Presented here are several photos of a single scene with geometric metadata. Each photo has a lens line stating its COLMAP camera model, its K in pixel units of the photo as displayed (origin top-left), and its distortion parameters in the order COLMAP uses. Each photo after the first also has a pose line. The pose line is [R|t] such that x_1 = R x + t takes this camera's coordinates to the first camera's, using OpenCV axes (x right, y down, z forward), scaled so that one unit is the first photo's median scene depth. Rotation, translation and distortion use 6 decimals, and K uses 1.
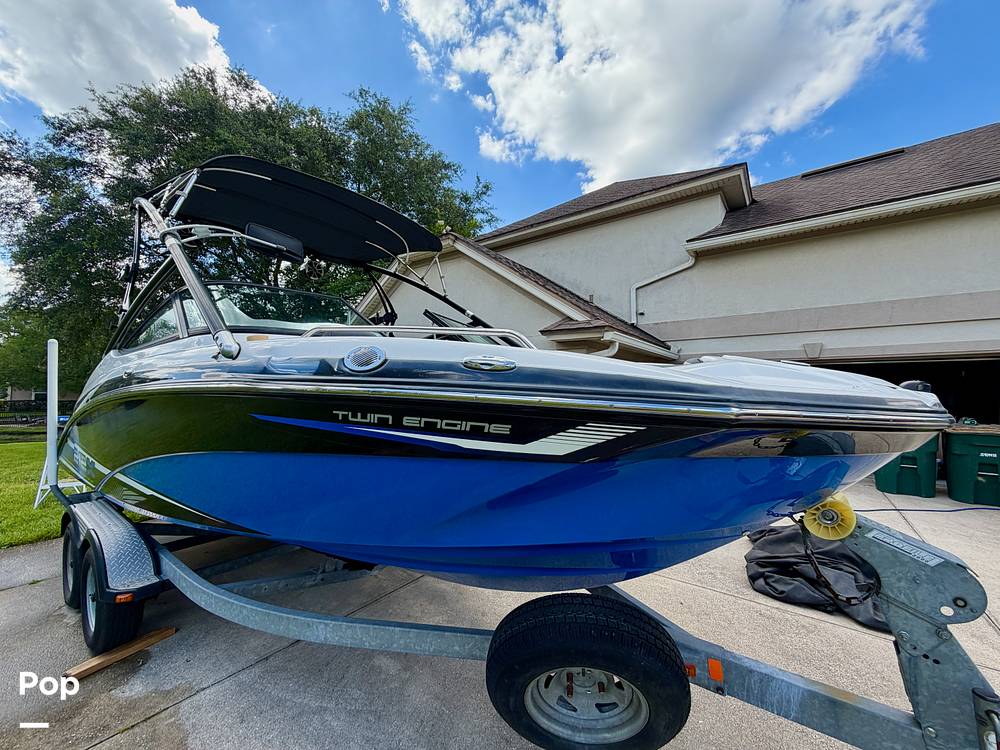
lens RADIAL K [[395.2, 0, 502.0], [0, 395.2, 373.5], [0, 0, 1]] dist [-0.003346, -0.000214]
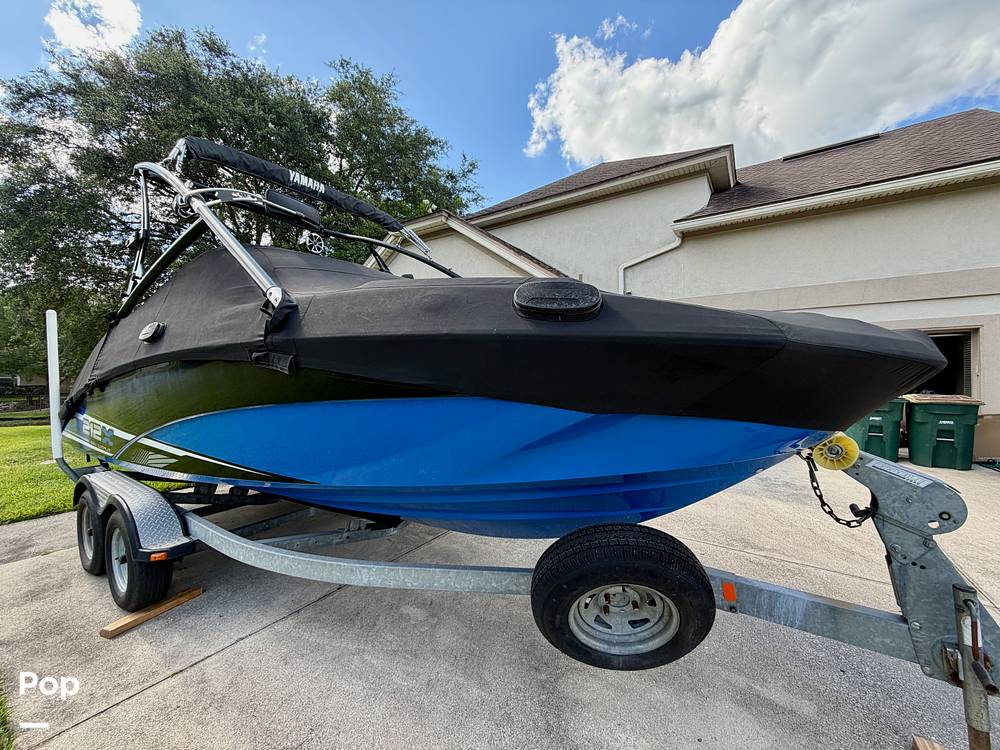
lens RADIAL K [[395.2, 0, 497.3], [0, 395.2, 375.9], [0, 0, 1]] dist [-0.003346, -0.000214]
pose [[0.998855, -0.005917, 0.047481, -0.100644], [0.003926, 0.999114, 0.041913, 0.048754], [-0.047687, -0.041678, 0.997992, -0.041637]]
